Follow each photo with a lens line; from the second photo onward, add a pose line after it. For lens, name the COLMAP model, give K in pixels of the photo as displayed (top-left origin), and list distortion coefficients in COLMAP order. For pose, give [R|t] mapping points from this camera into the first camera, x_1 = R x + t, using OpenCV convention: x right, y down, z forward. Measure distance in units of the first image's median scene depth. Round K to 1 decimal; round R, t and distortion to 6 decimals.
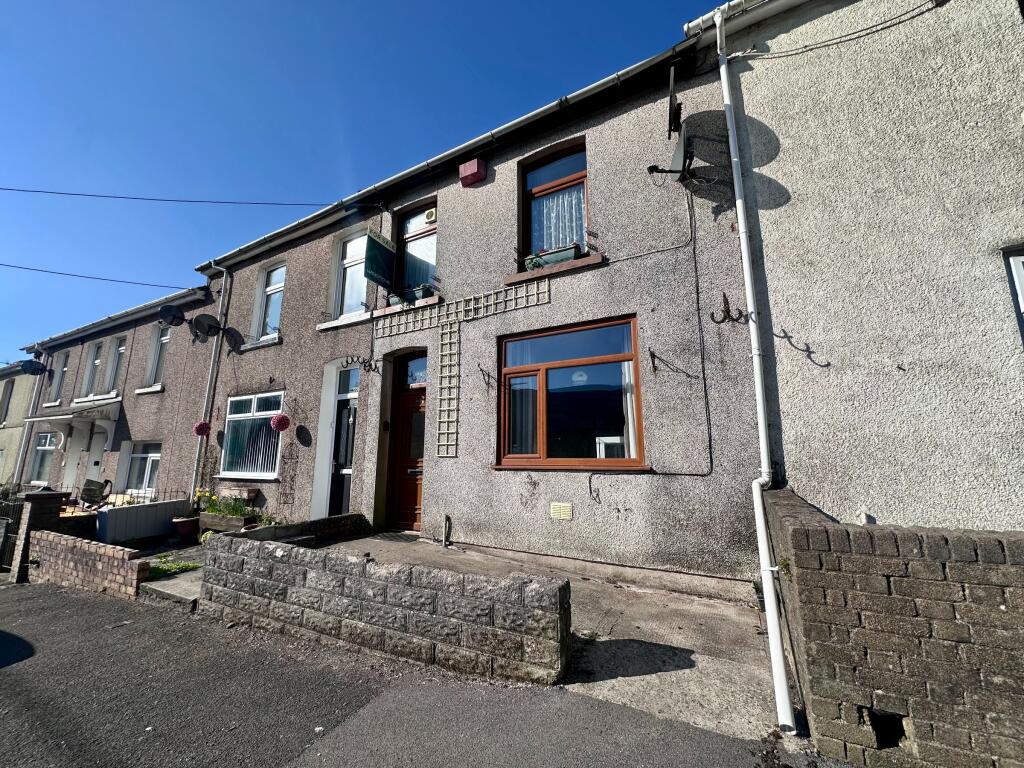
lens RADIAL K [[411.6, 0, 513.0], [0, 411.6, 383.7], [0, 0, 1]] dist [-0.004114, 0.000604]
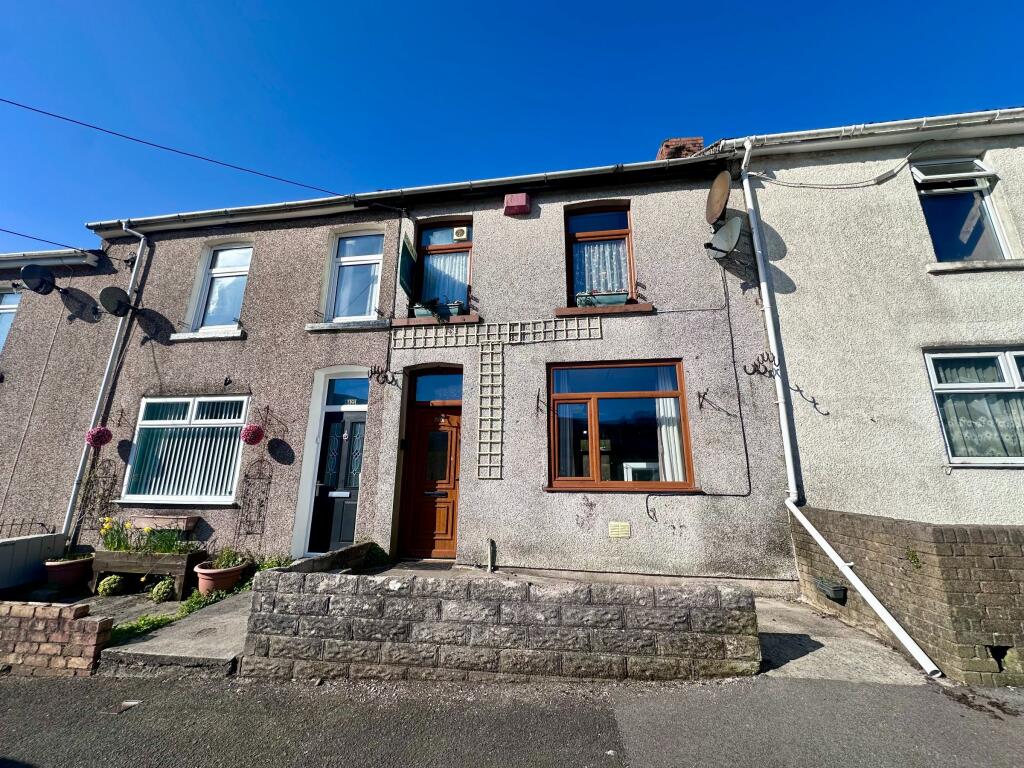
lens RADIAL K [[411.6, 0, 514.9], [0, 411.6, 382.3], [0, 0, 1]] dist [-0.004114, 0.000604]
pose [[0.935272, 0.093863, 0.341257, -0.547386], [-0.071776, 0.994459, -0.076813, 0.023779], [-0.346575, 0.047347, 0.936826, 0.055456]]
